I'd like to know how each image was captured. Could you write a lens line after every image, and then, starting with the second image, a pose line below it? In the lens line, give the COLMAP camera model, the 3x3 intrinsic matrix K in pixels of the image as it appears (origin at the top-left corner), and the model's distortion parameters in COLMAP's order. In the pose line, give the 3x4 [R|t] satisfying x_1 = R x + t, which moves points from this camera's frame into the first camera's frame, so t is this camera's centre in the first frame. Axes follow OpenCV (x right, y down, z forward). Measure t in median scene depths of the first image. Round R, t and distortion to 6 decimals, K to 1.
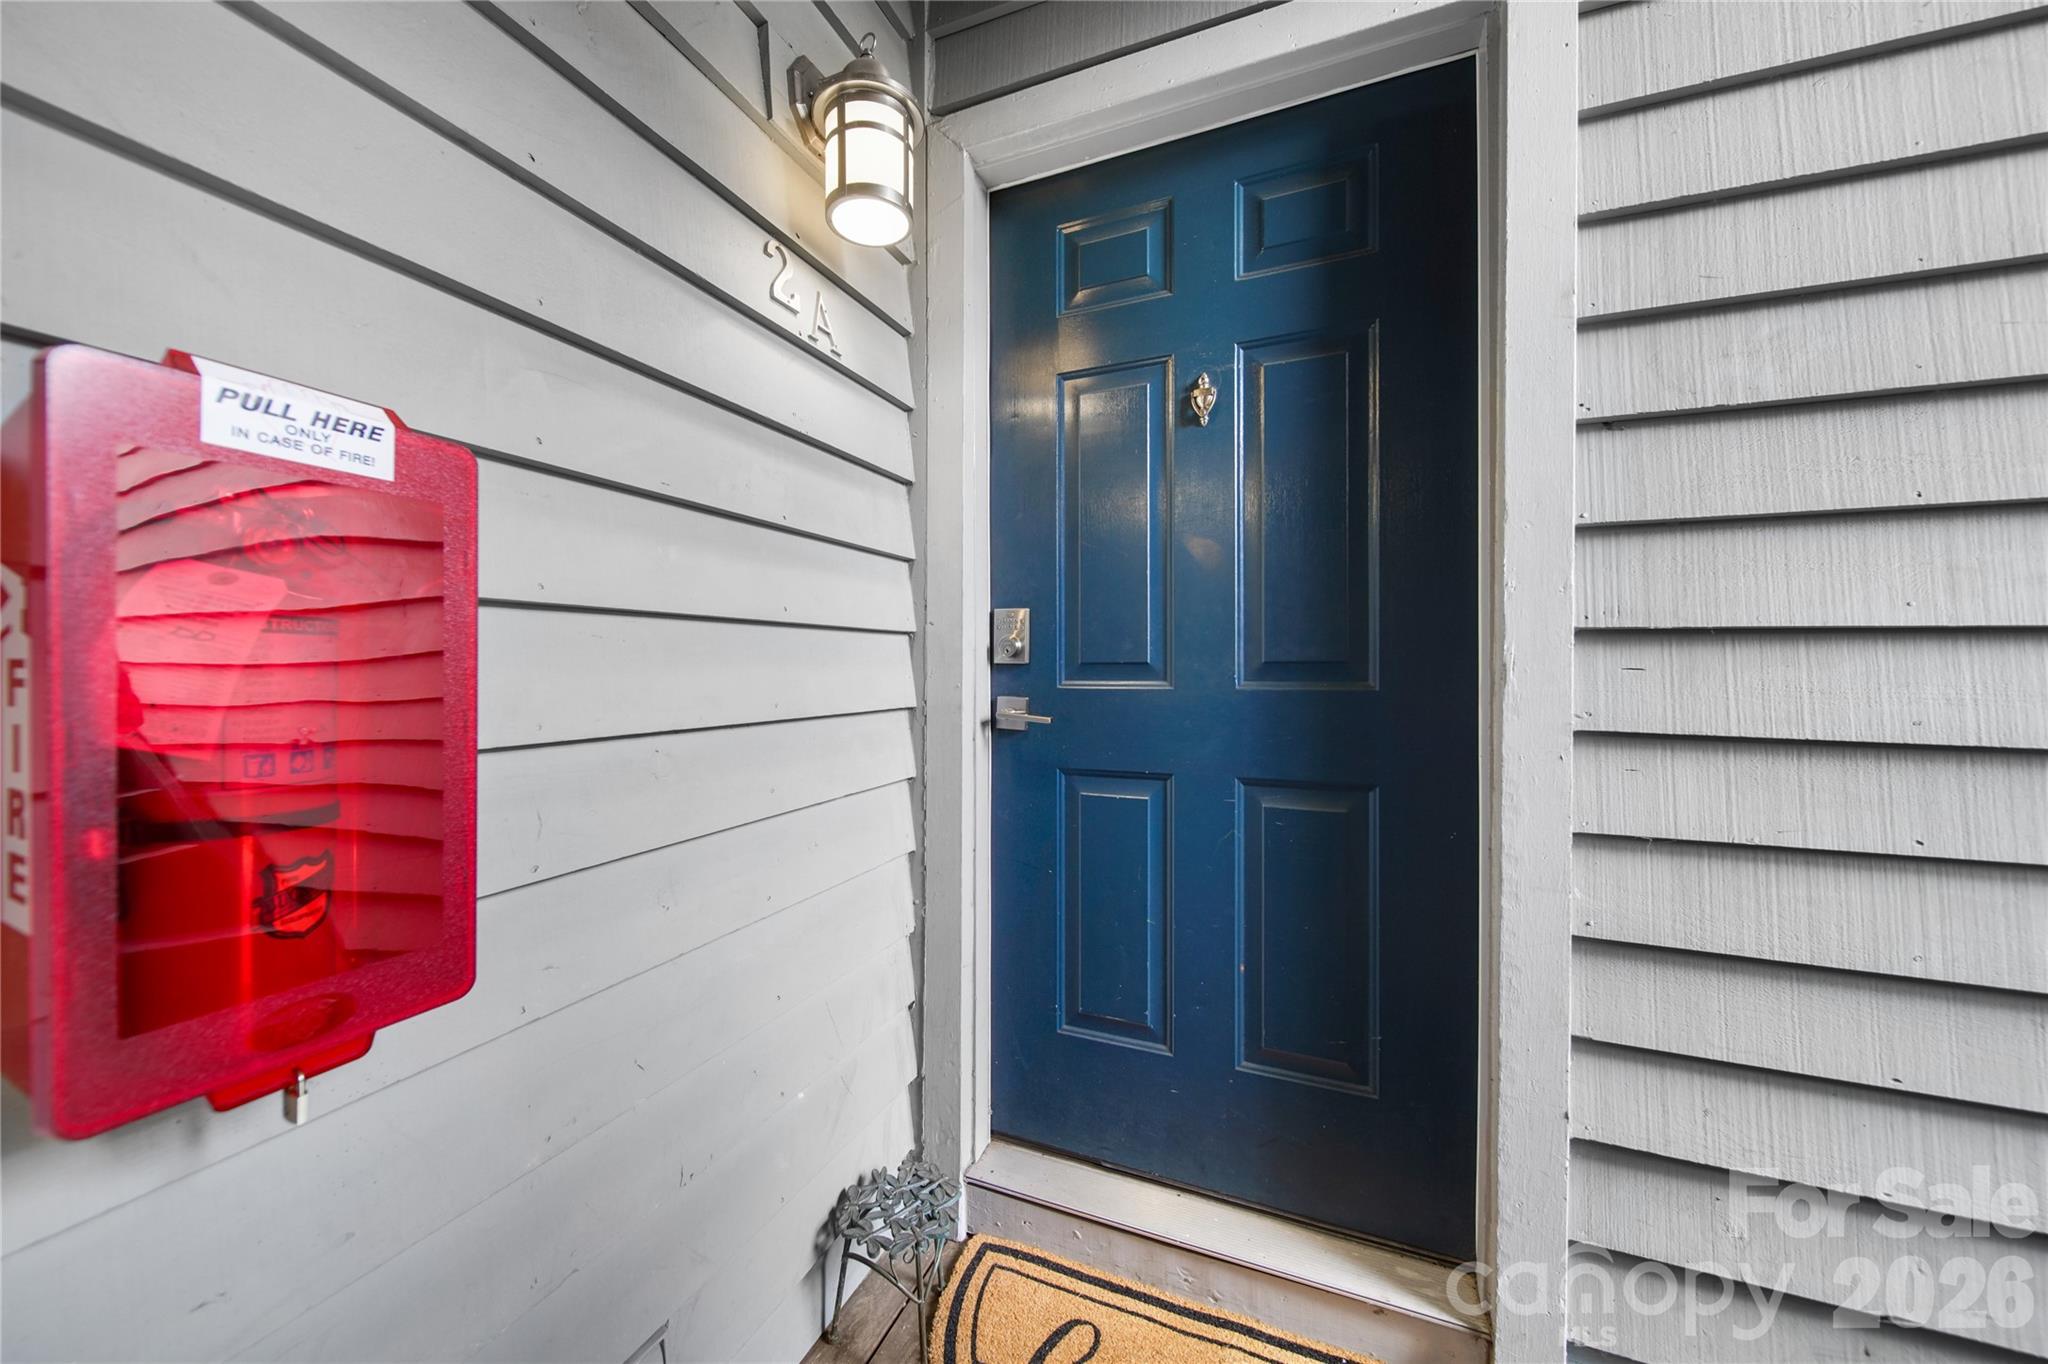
lens RADIAL K [[743.1, 0, 1002.0], [0, 743.1, 675.0], [0, 0, 1]] dist [0.003627, -0.000265]
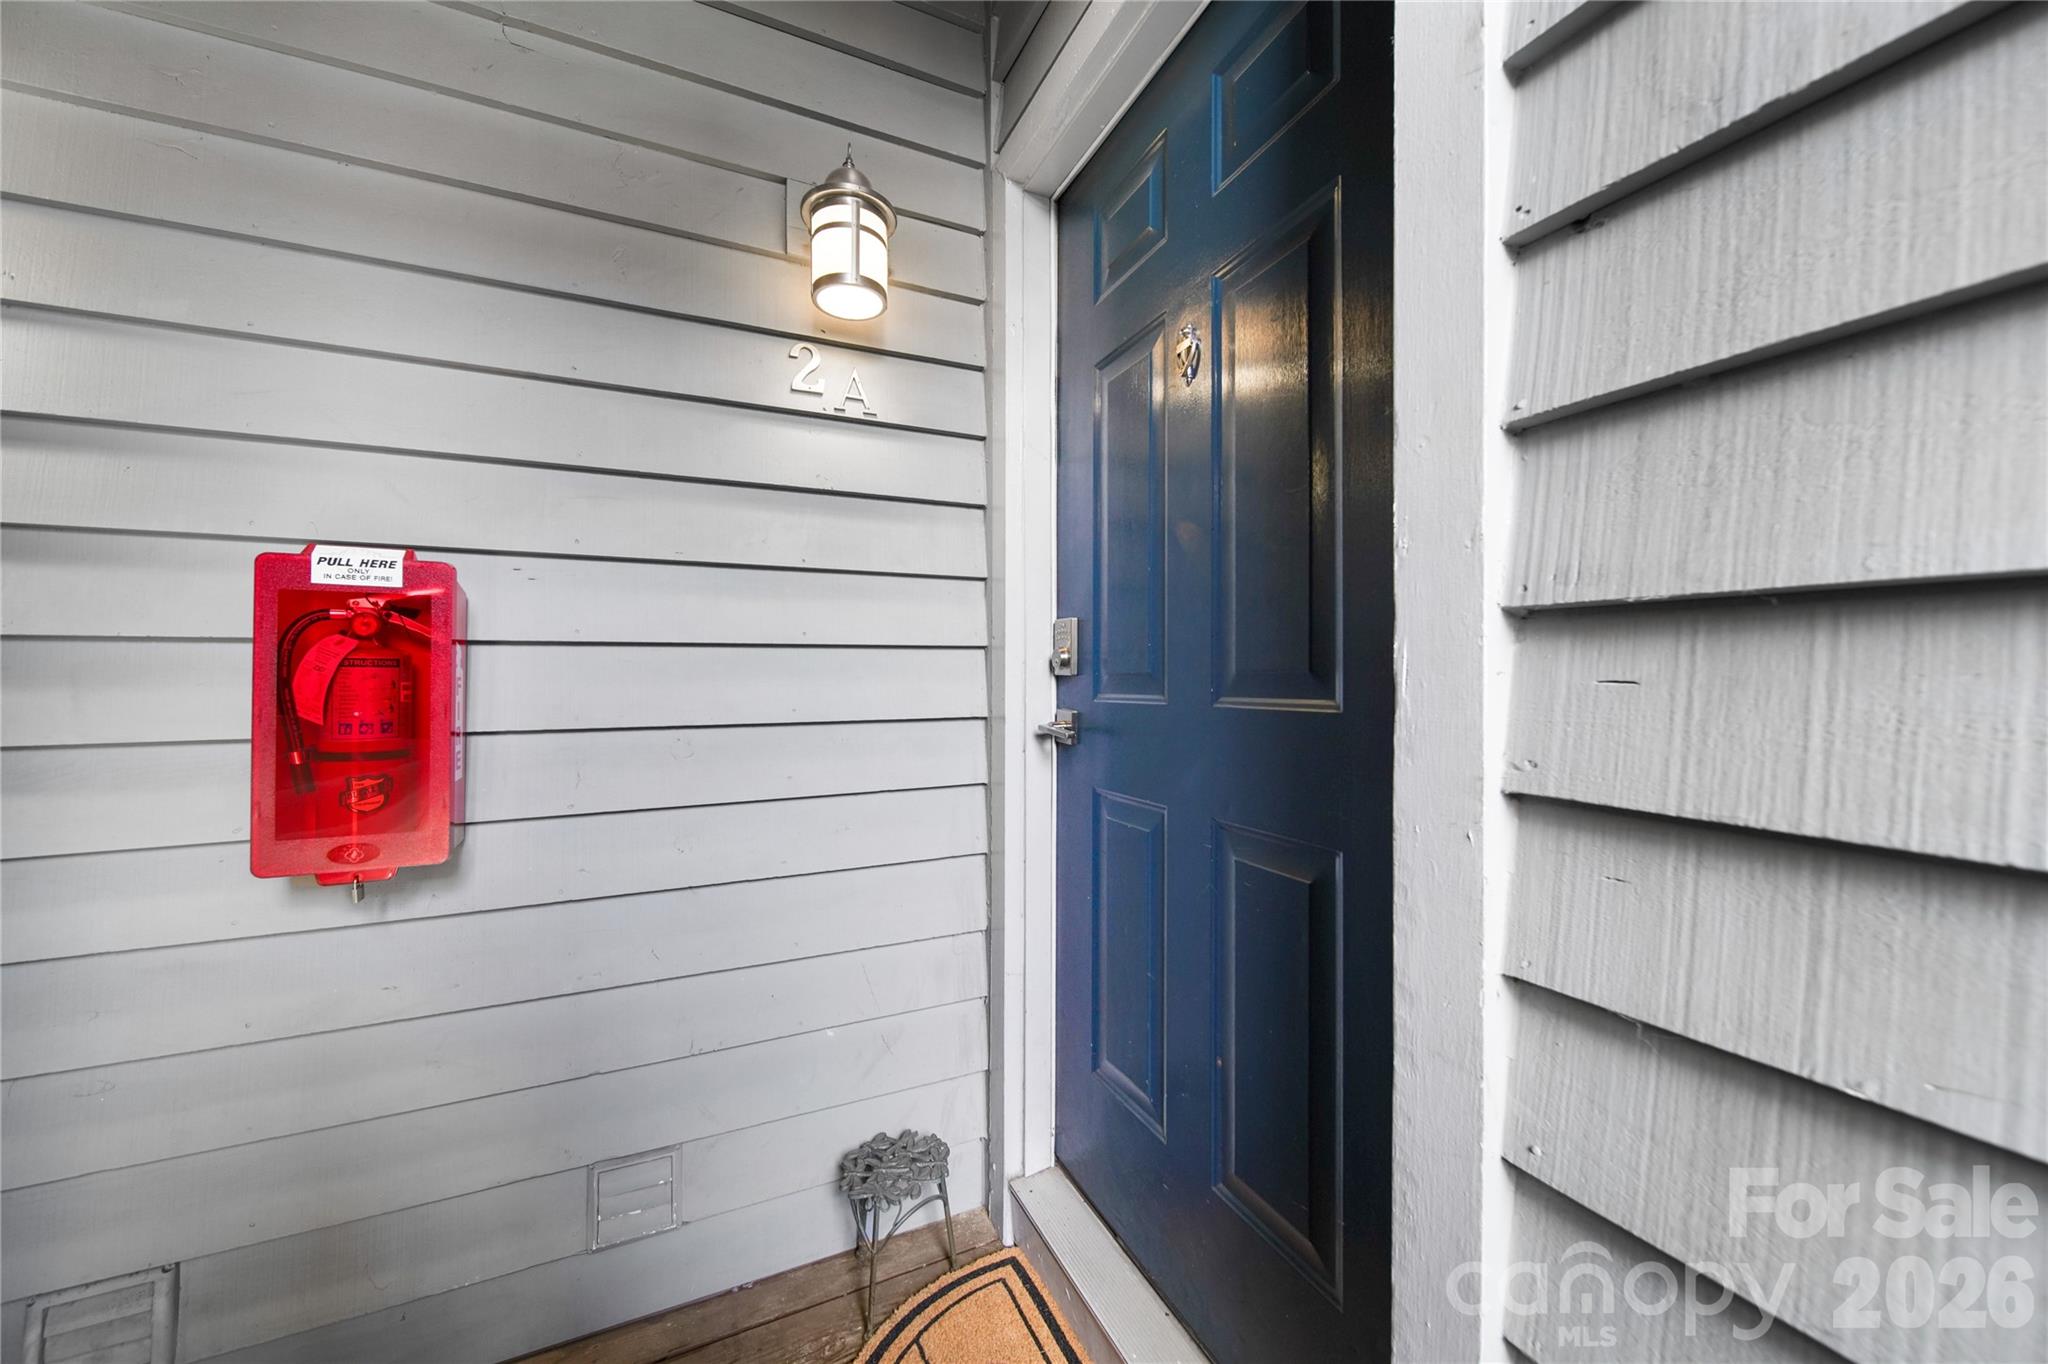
lens RADIAL K [[743.1, 0, 1005.4], [0, 743.1, 674.0], [0, 0, 1]] dist [0.003627, -0.000265]
pose [[0.739993, -0.007854, -0.672569, 0.885761], [-0.000649, 0.999923, -0.012391, -0.006971], [0.672615, 0.009606, 0.739931, 0.339681]]
